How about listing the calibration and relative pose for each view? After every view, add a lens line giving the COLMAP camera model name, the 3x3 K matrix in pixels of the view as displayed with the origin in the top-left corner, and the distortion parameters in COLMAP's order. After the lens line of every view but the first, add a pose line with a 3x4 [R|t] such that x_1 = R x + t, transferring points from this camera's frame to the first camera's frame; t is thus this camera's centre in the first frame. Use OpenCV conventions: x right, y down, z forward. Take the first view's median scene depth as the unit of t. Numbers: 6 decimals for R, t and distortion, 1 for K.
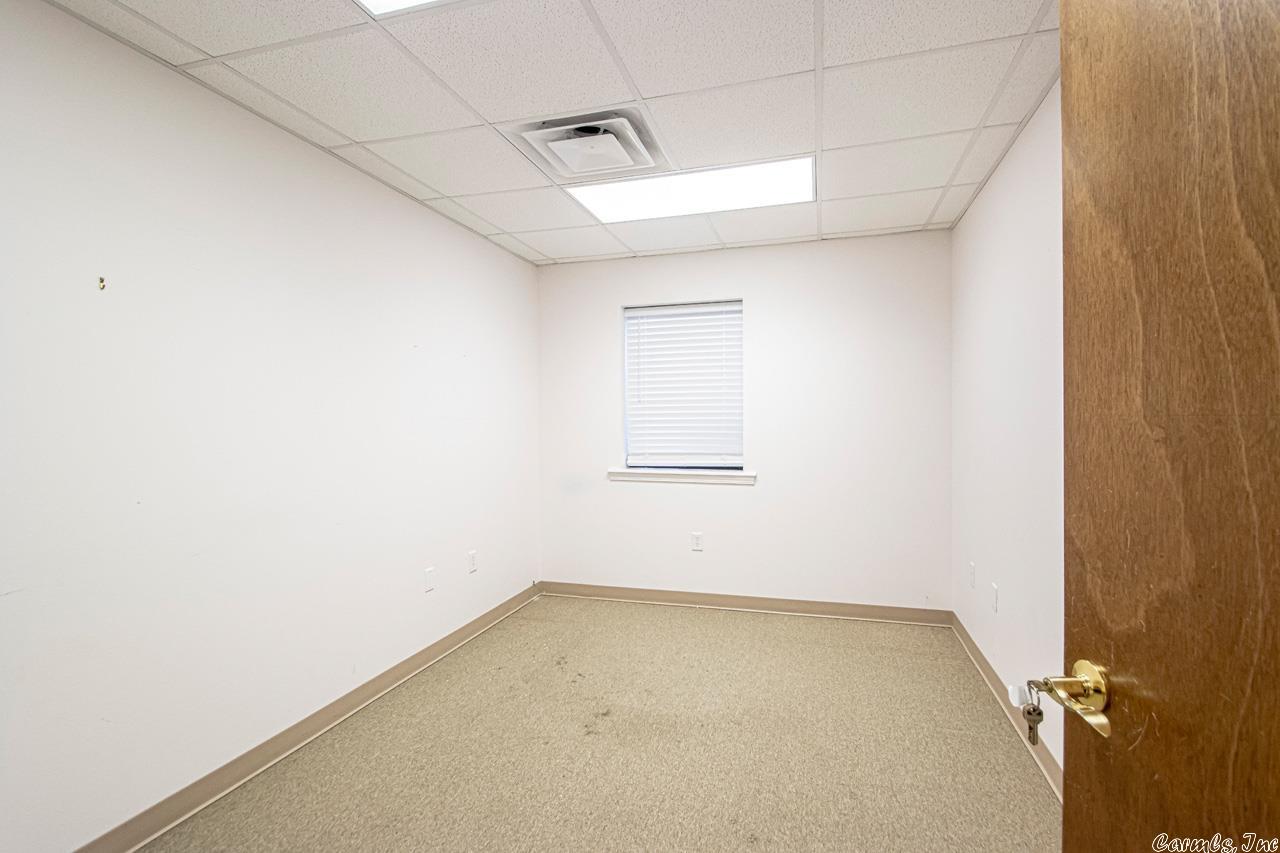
lens RADIAL K [[573.4, 0, 595.8], [0, 573.4, 415.5], [0, 0, 1]] dist [-0.013583, 0.000042]
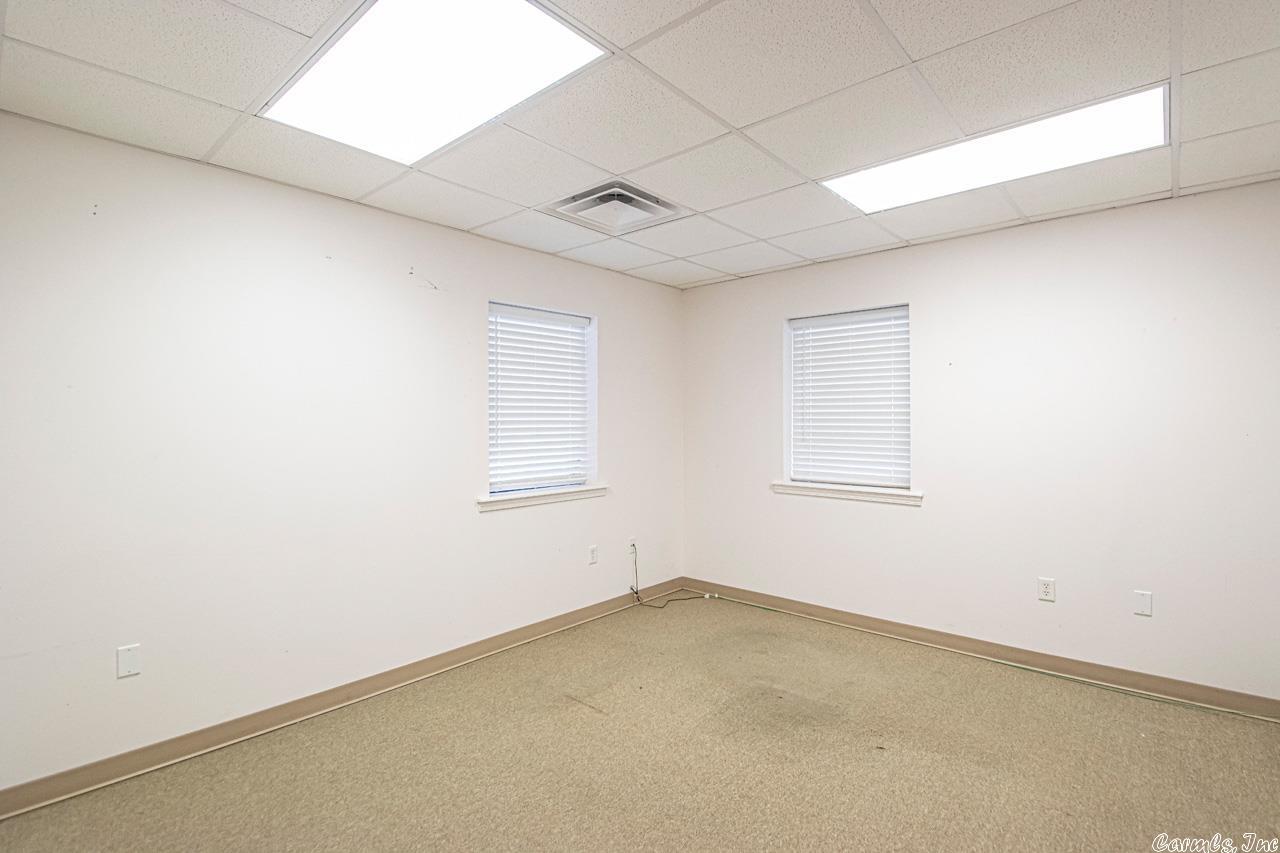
lens RADIAL K [[599.3, 0, 626.2], [0, 599.3, 425.4], [0, 0, 1]] dist [0.015697, -0.017060]
pose [[0.905047, 0.008853, -0.425220, 0.261283], [-0.007848, 0.999961, 0.004114, -0.007680], [0.425240, -0.000386, 0.905081, -0.066167]]
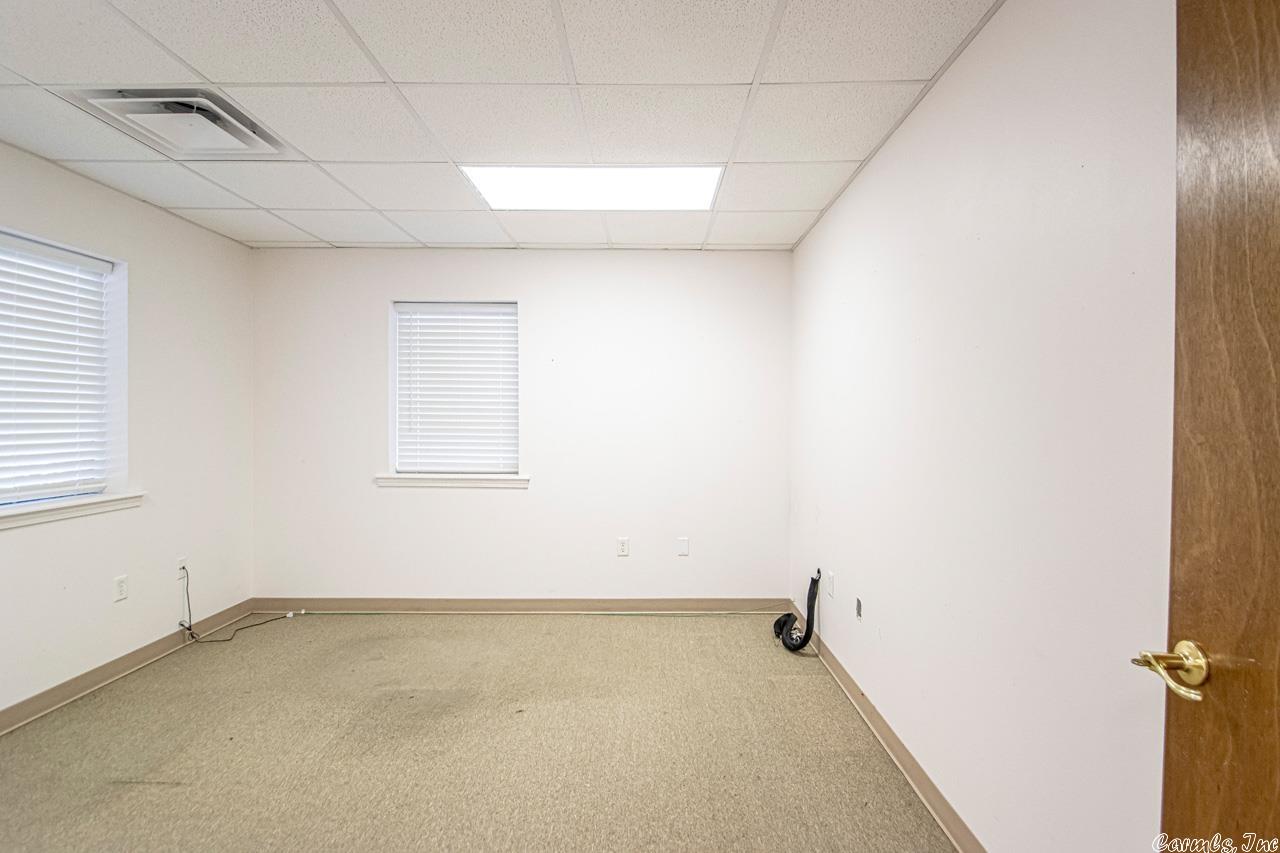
lens RADIAL K [[599.3, 0, 666.8], [0, 599.3, 422.7], [0, 0, 1]] dist [0.015697, -0.017060]
pose [[0.956674, 0.011141, 0.290948, 0.209910], [-0.012586, 0.999916, 0.003097, 0.000113], [-0.290889, -0.006624, 0.956734, -0.072536]]
